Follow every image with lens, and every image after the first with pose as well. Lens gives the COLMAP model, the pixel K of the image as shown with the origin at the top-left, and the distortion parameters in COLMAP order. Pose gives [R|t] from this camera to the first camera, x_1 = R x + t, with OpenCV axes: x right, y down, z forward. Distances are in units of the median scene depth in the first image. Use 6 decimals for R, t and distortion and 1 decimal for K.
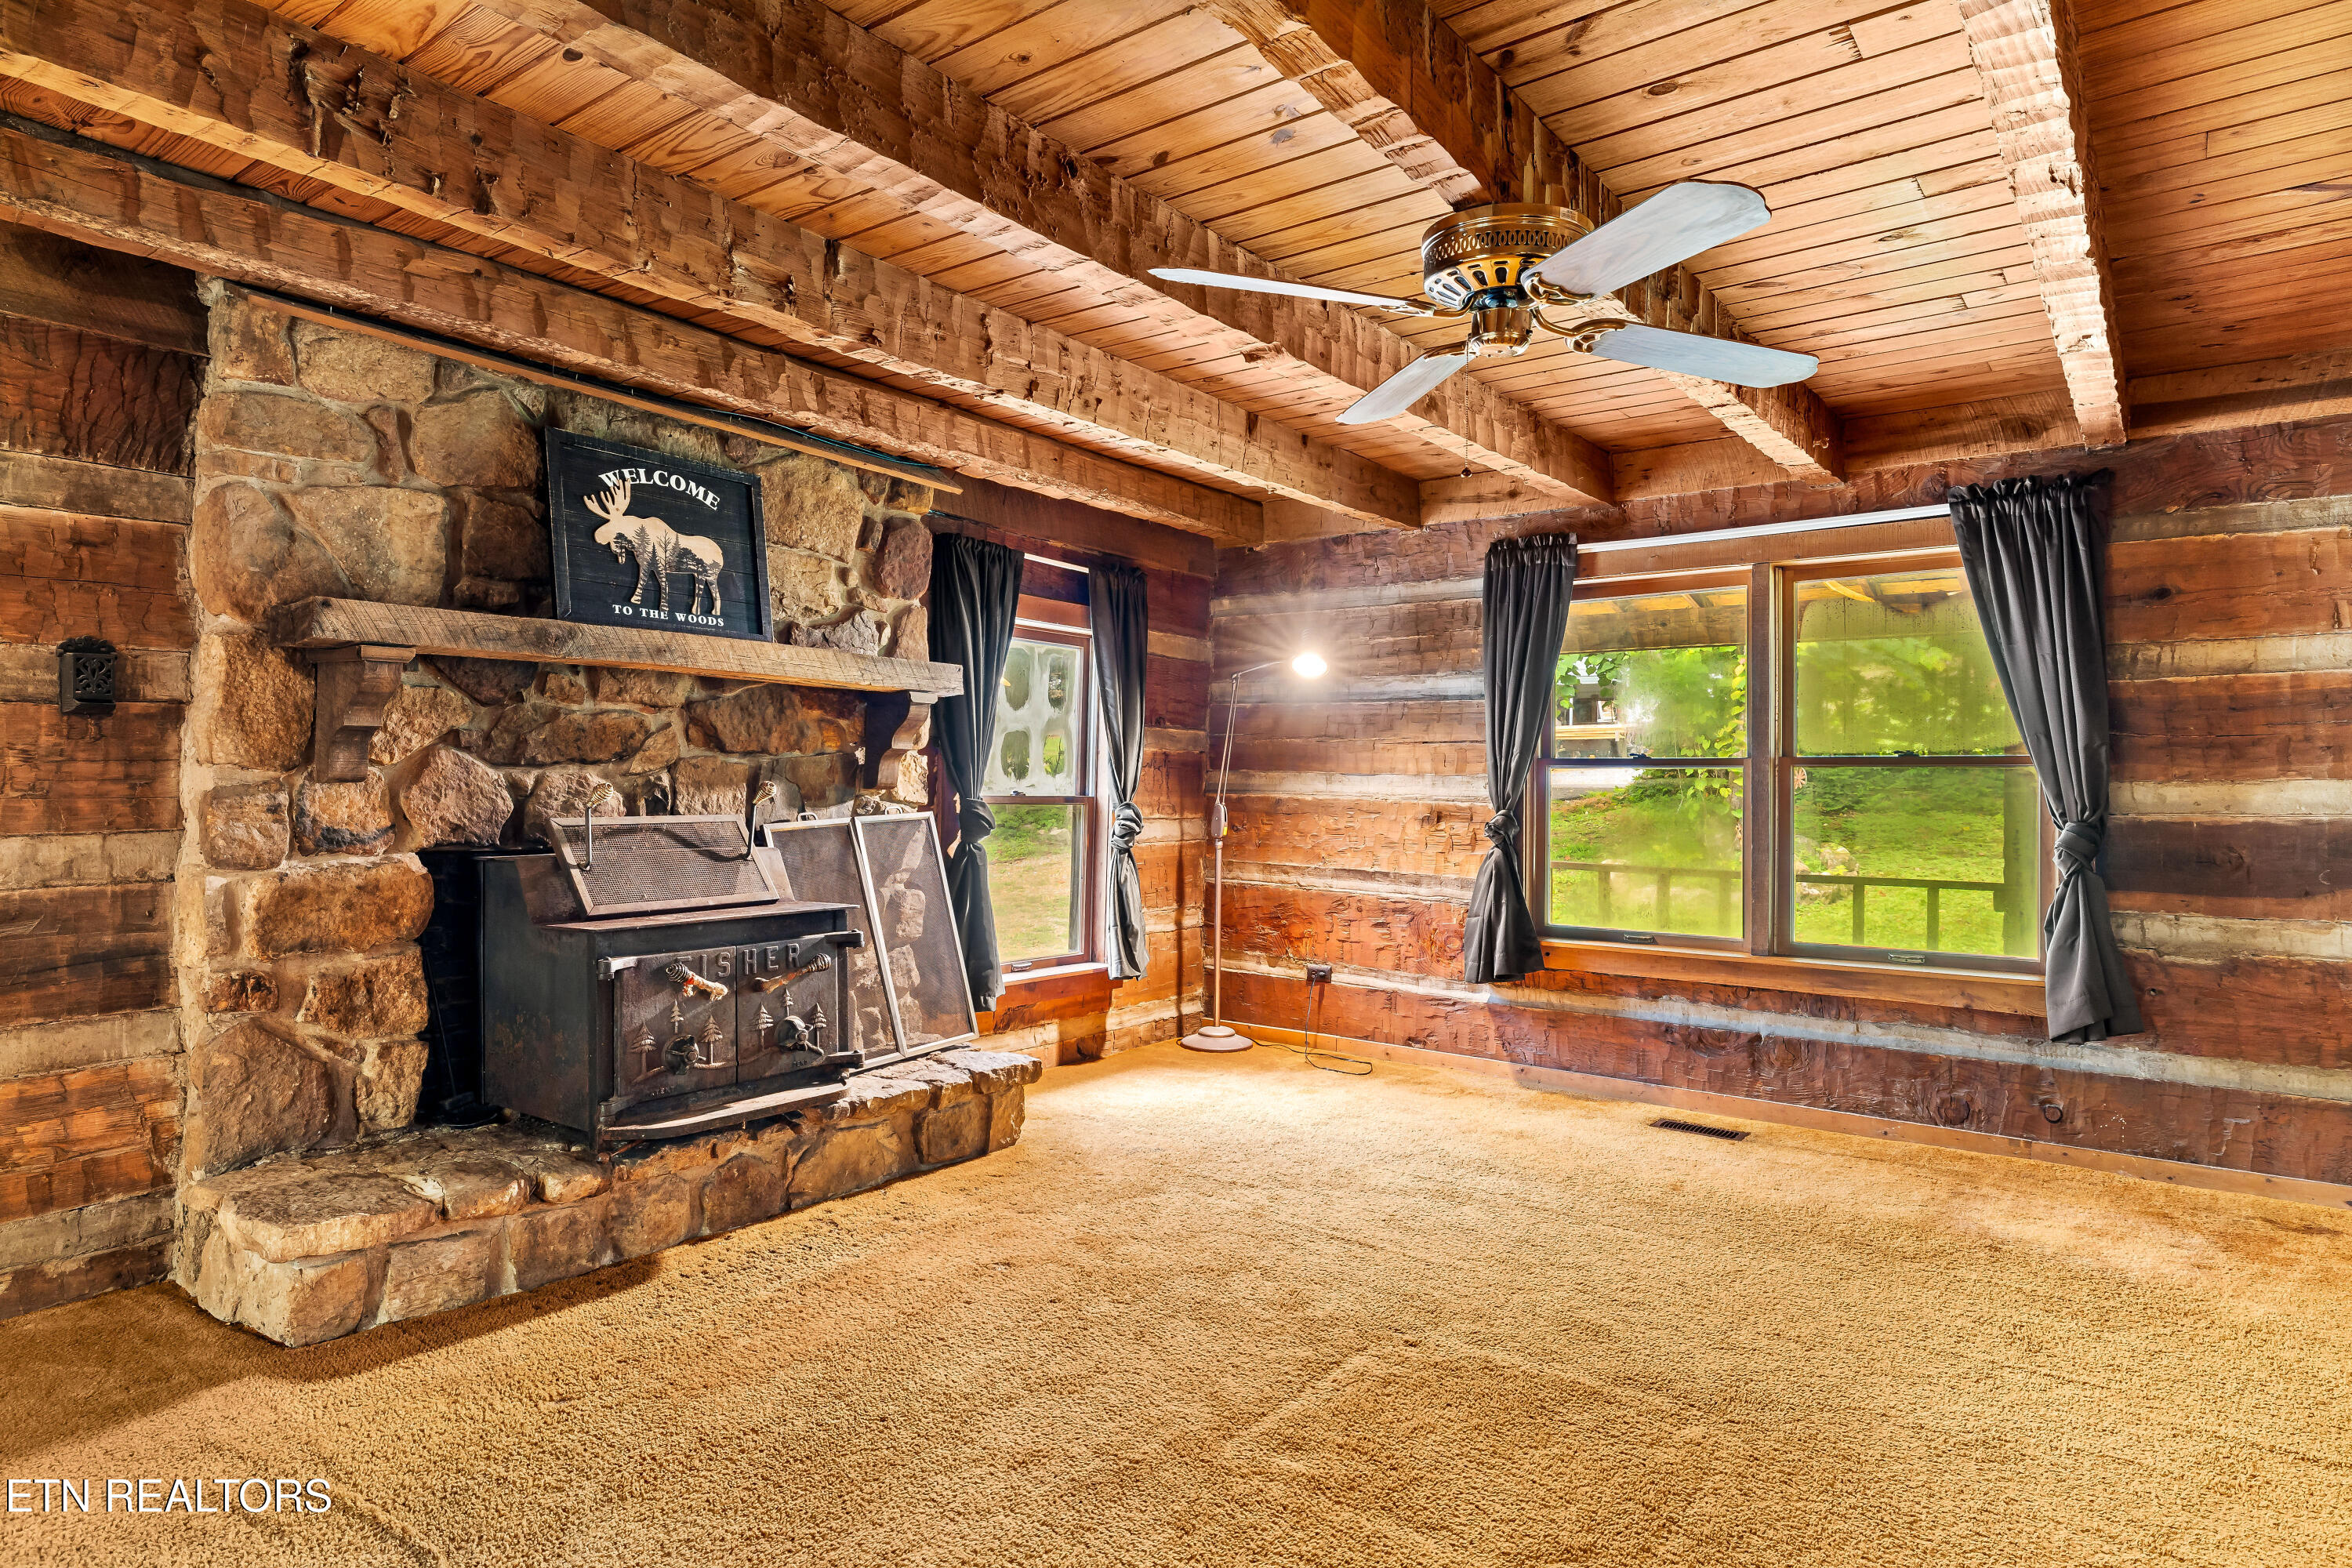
lens RADIAL K [[1333.6, 0, 1182.9], [0, 1333.6, 775.0], [0, 0, 1]] dist [0.002970, -0.004657]
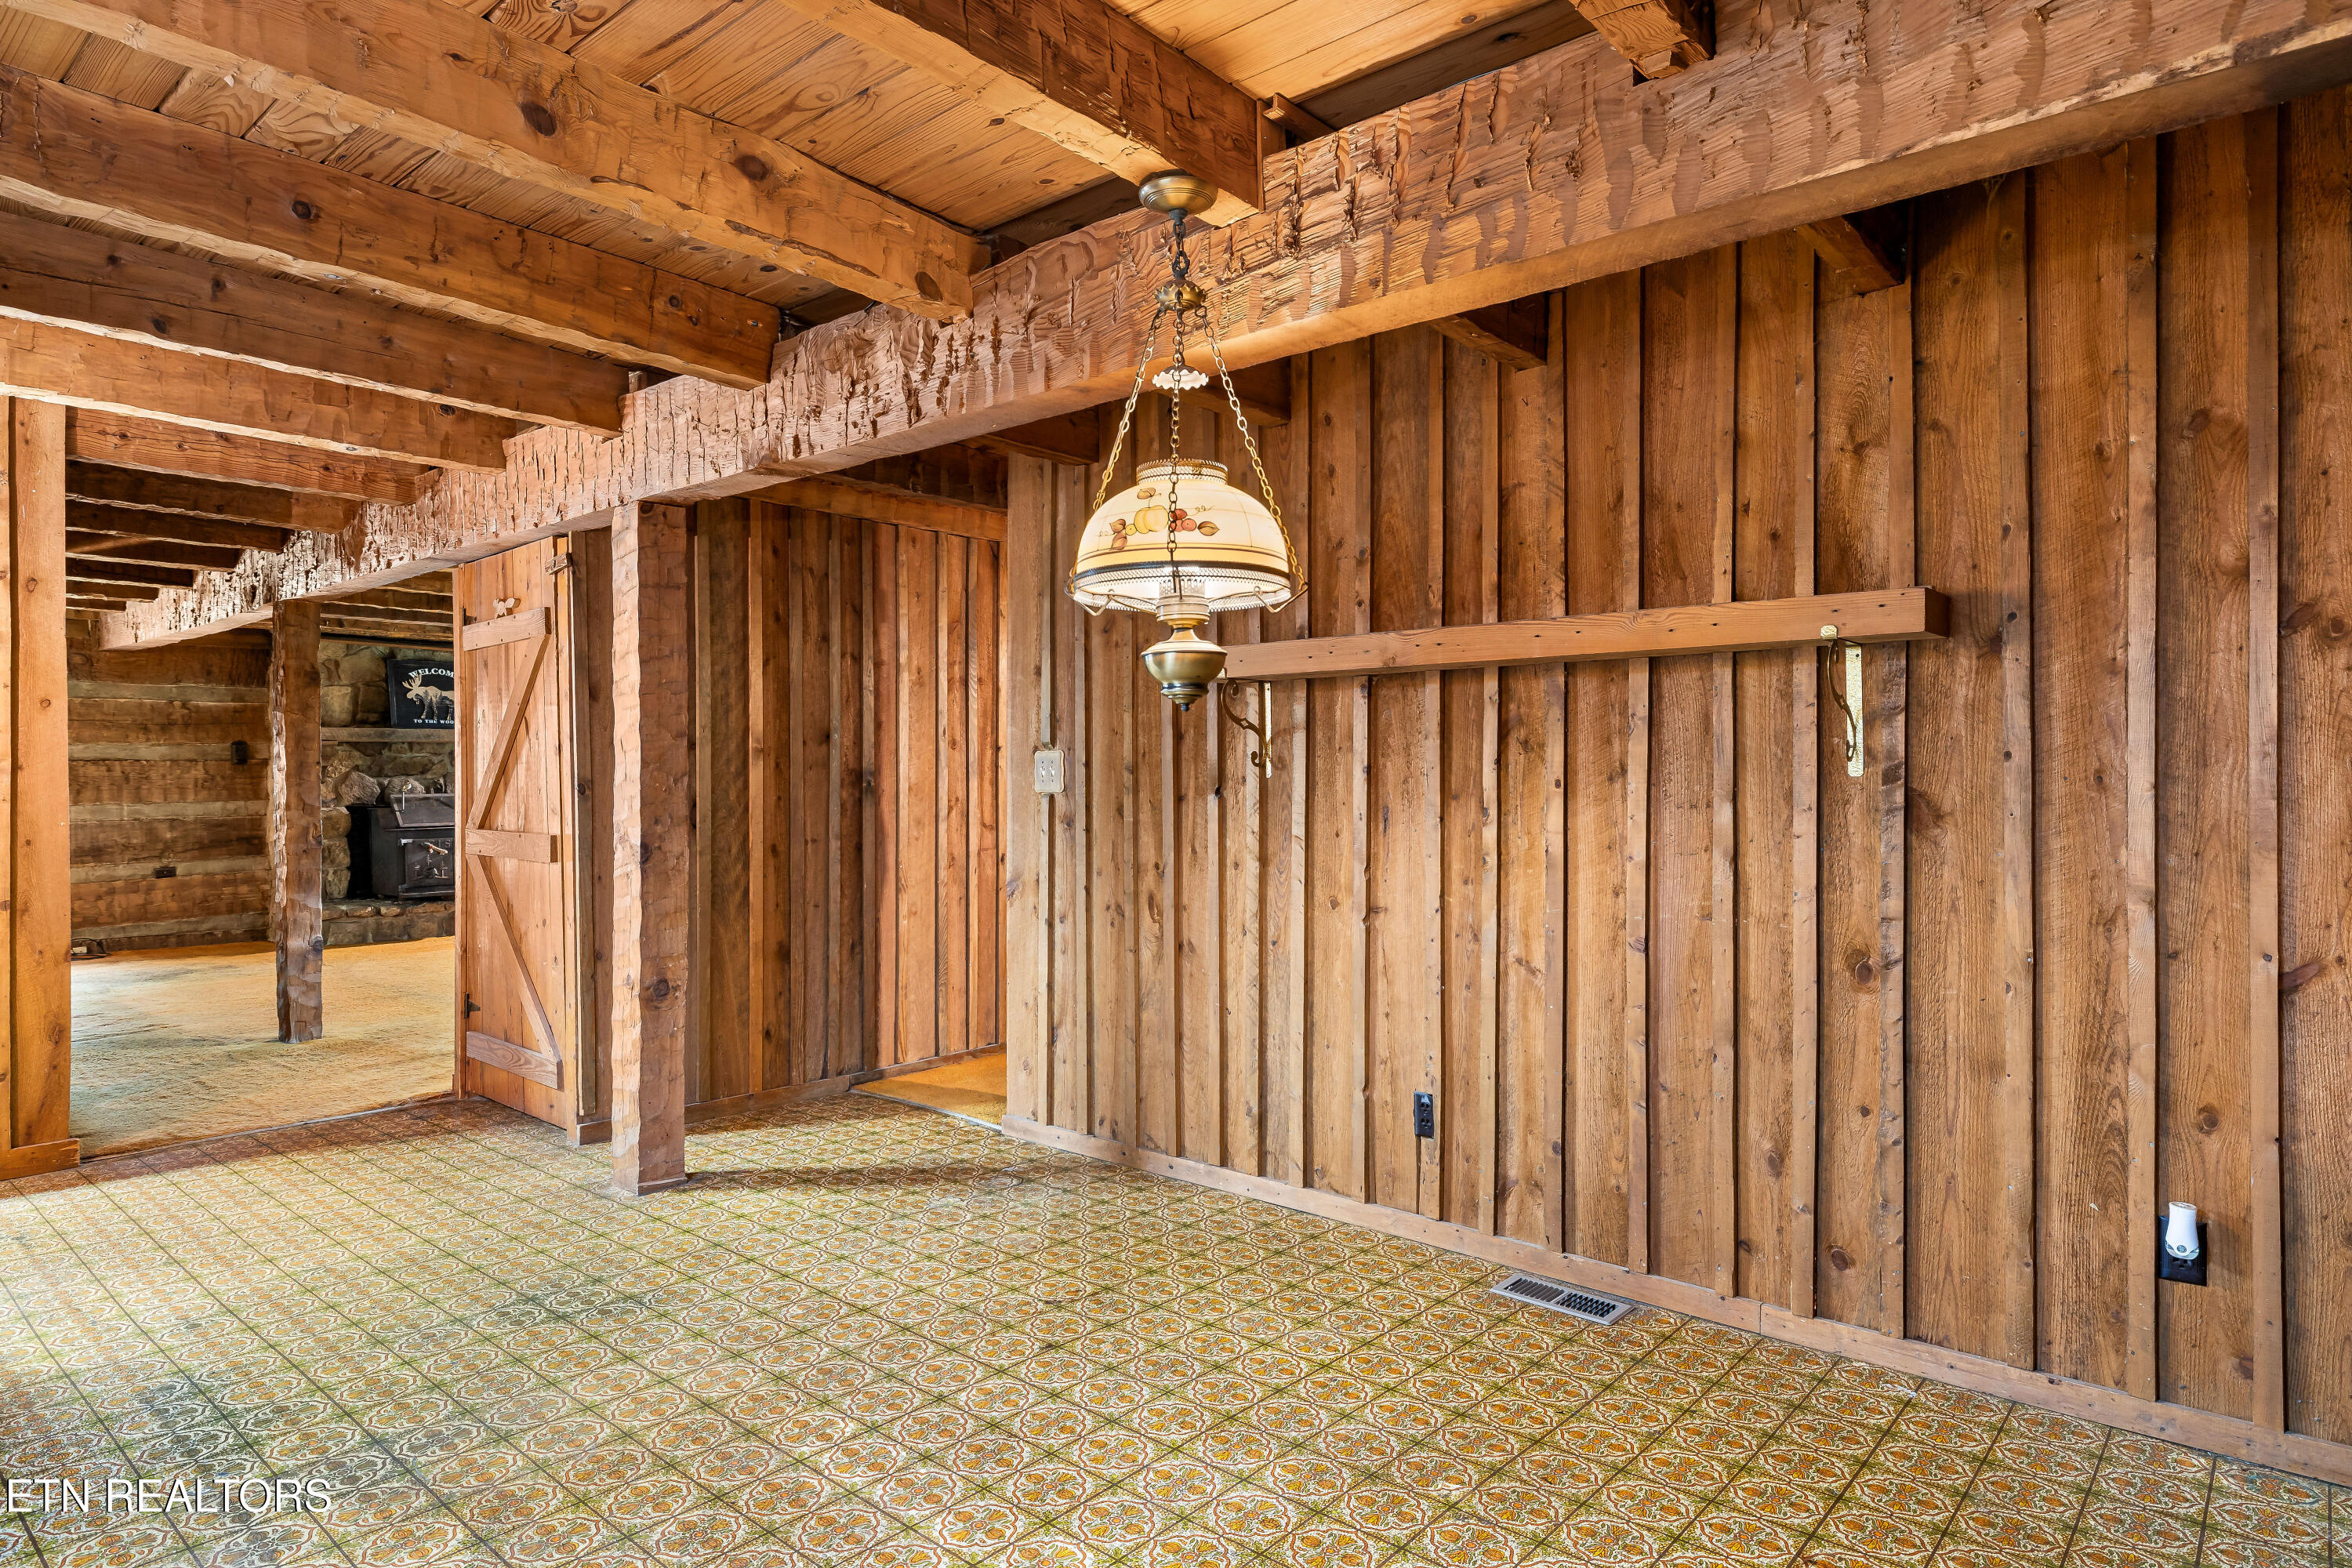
lens RADIAL K [[1333.6, 0, 1186.9], [0, 1333.6, 780.2], [0, 0, 1]] dist [0.002970, -0.004657]
pose [[0.998338, -0.011036, -0.056567, 1.381389], [0.012112, 0.999751, 0.018726, -0.032167], [0.056347, -0.019380, 0.998223, -1.753400]]
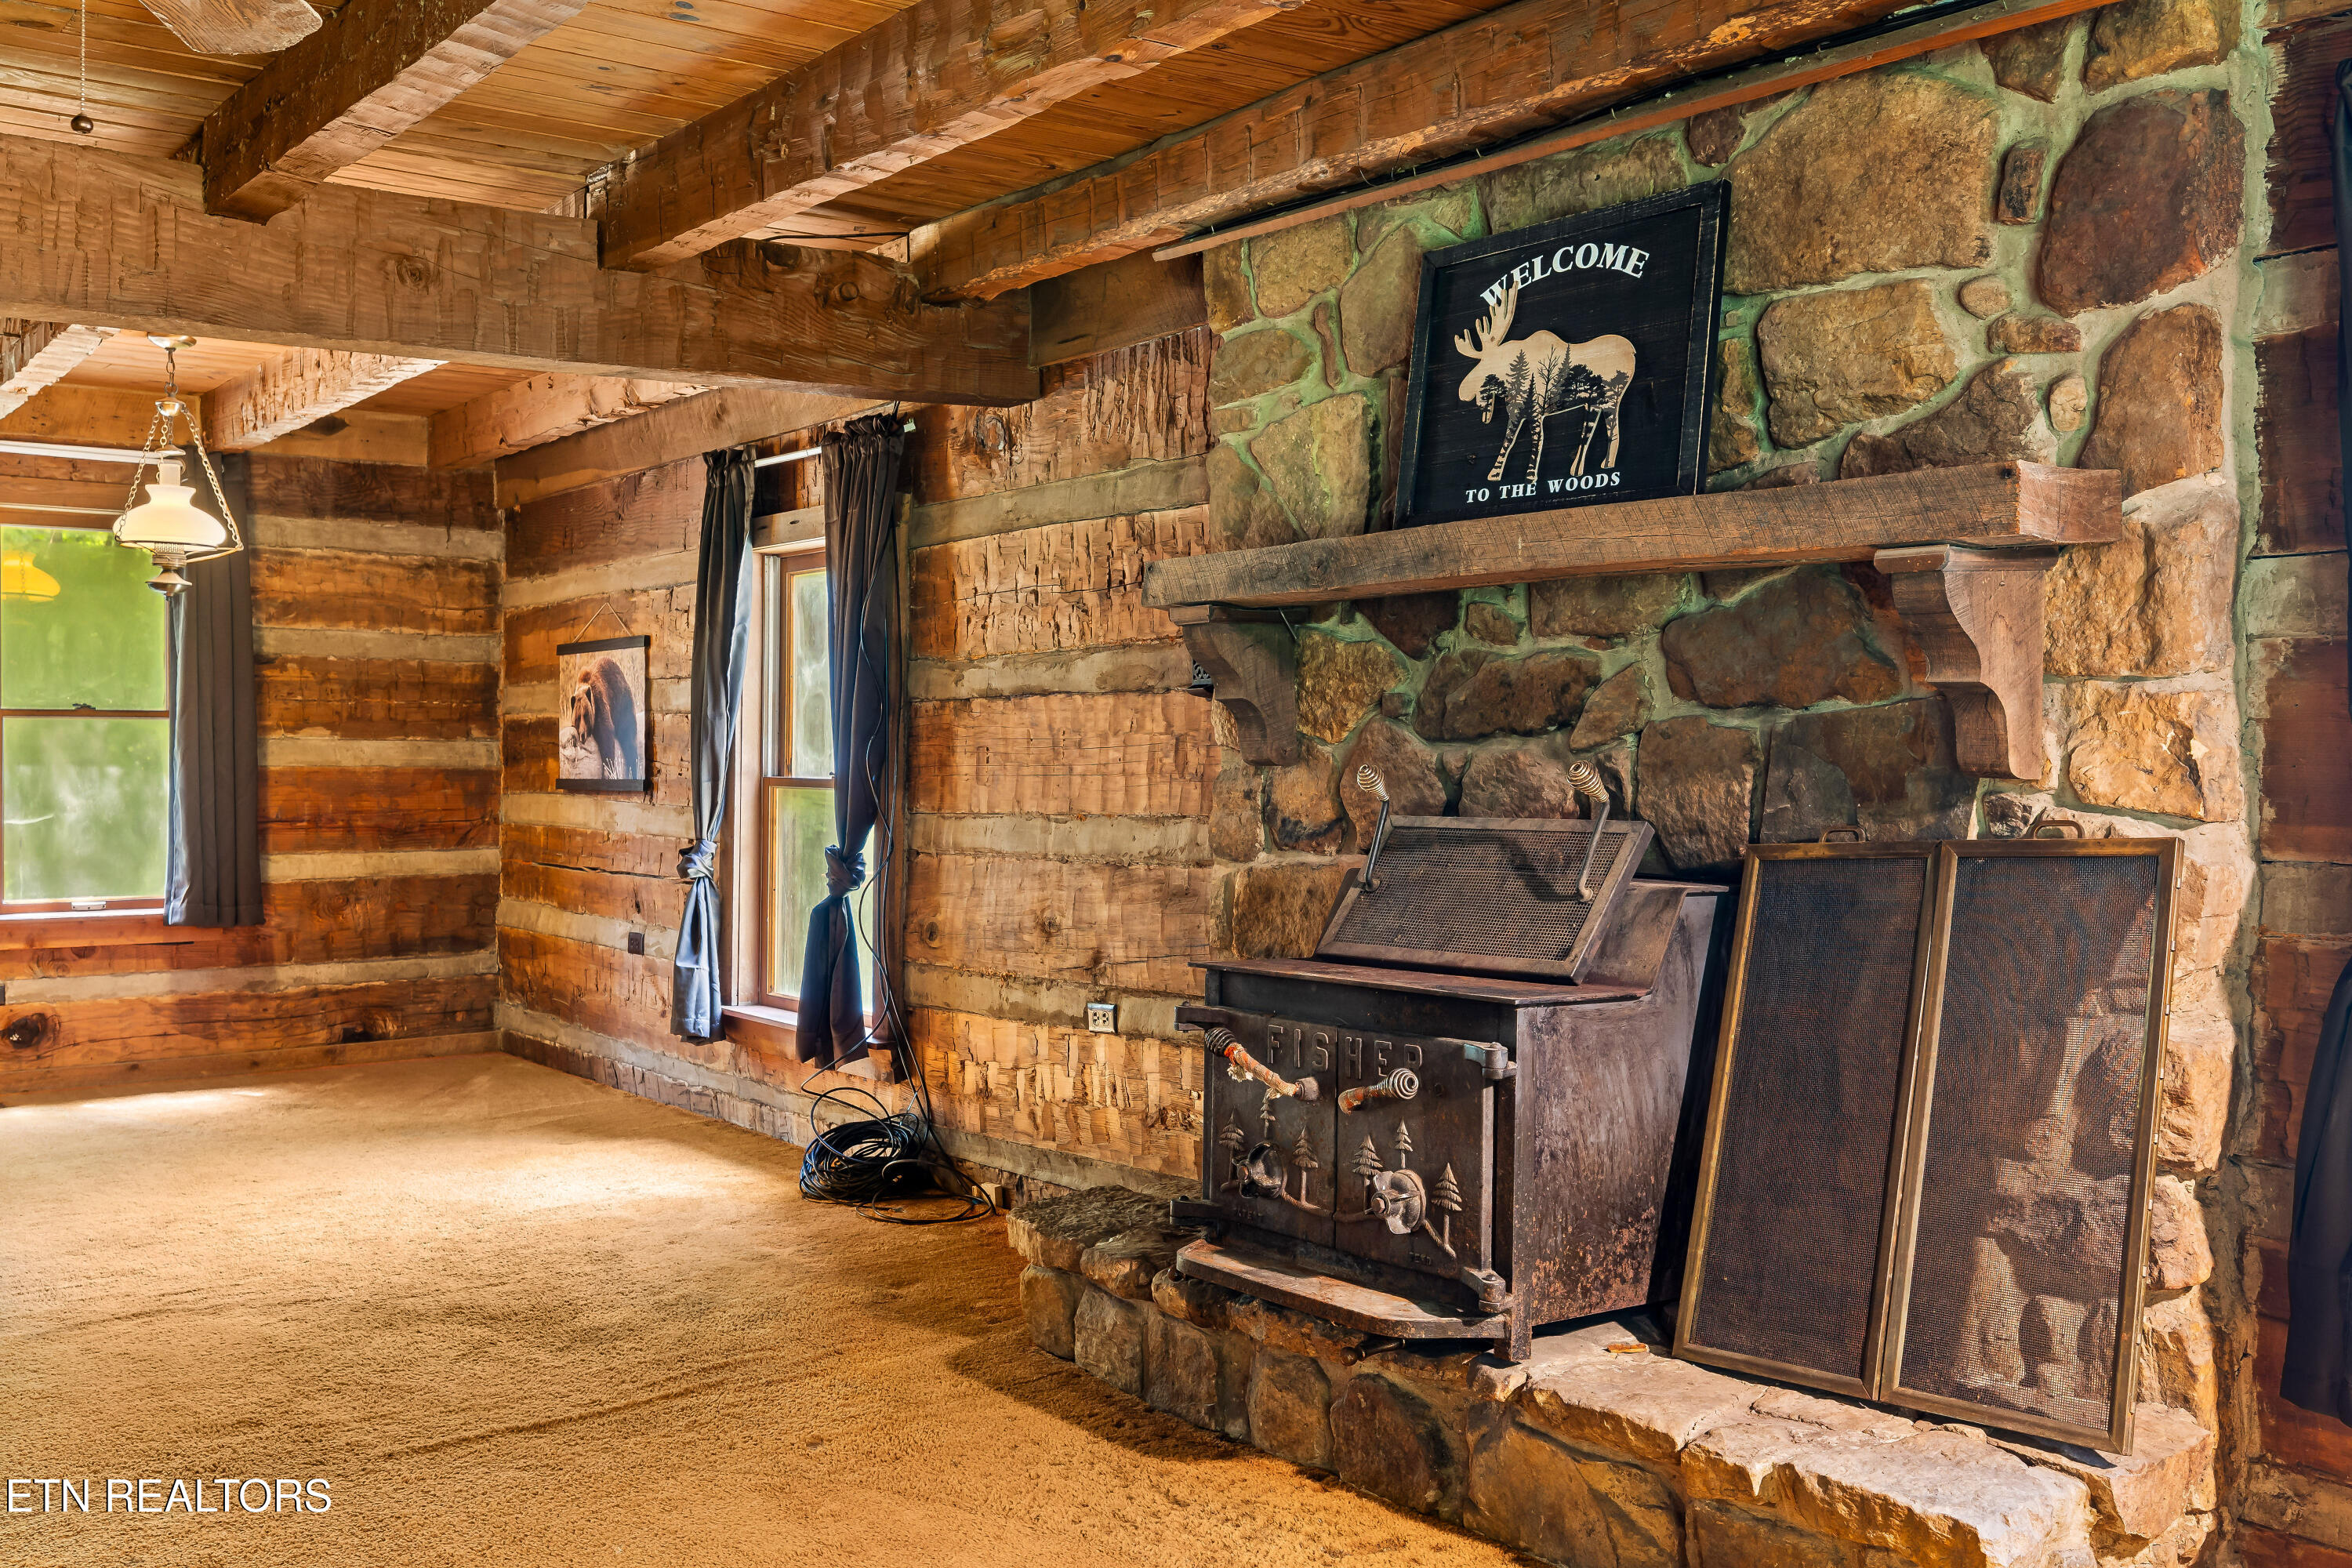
lens RADIAL K [[2112.9, 0, 1185.4], [0, 2112.9, 754.5], [0, 0, 1]] dist [0.005311, 0.008092]
pose [[-0.248293, -0.010985, -0.968623, 0.606453], [0.003023, 0.999922, -0.012115, 0.013173], [0.968680, -0.005936, -0.248240, 1.127156]]
